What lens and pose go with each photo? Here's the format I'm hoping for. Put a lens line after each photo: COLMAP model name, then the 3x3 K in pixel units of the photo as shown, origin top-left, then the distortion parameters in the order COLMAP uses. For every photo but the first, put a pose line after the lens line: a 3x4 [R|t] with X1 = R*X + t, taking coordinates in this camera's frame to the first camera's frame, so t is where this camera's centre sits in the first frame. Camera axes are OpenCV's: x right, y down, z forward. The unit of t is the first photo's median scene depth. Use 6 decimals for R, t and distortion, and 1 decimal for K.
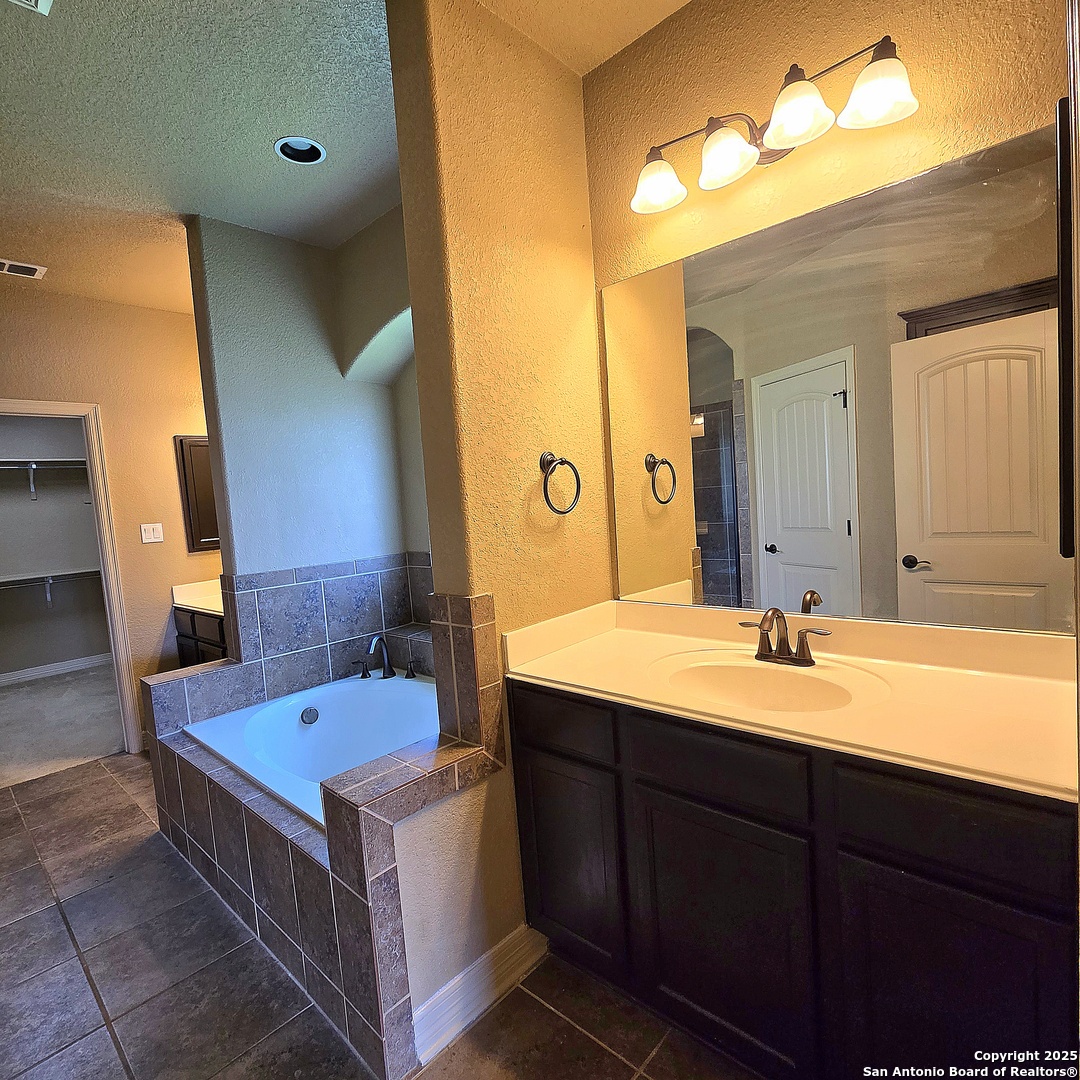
lens RADIAL K [[590.8, 0, 534.7], [0, 590.8, 542.3], [0, 0, 1]] dist [-0.006837, -0.000212]
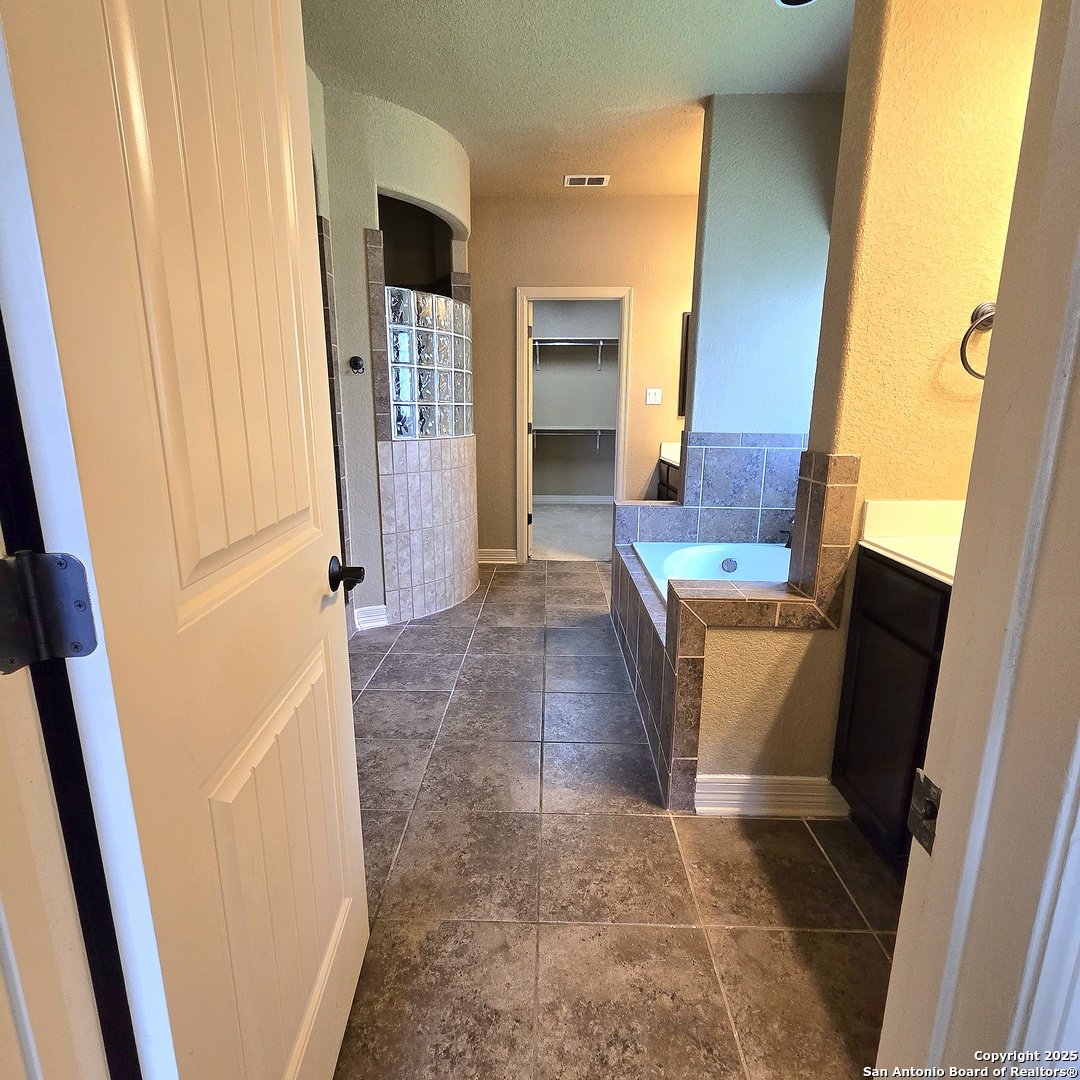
lens RADIAL K [[590.8, 0, 534.7], [0, 590.8, 542.3], [0, 0, 1]] dist [-0.006837, -0.000212]
pose [[0.661323, 0.237494, -0.711512, 0.284438], [-0.105410, 0.968566, 0.225321, 0.058781], [0.742658, -0.074009, 0.665569, -0.054108]]
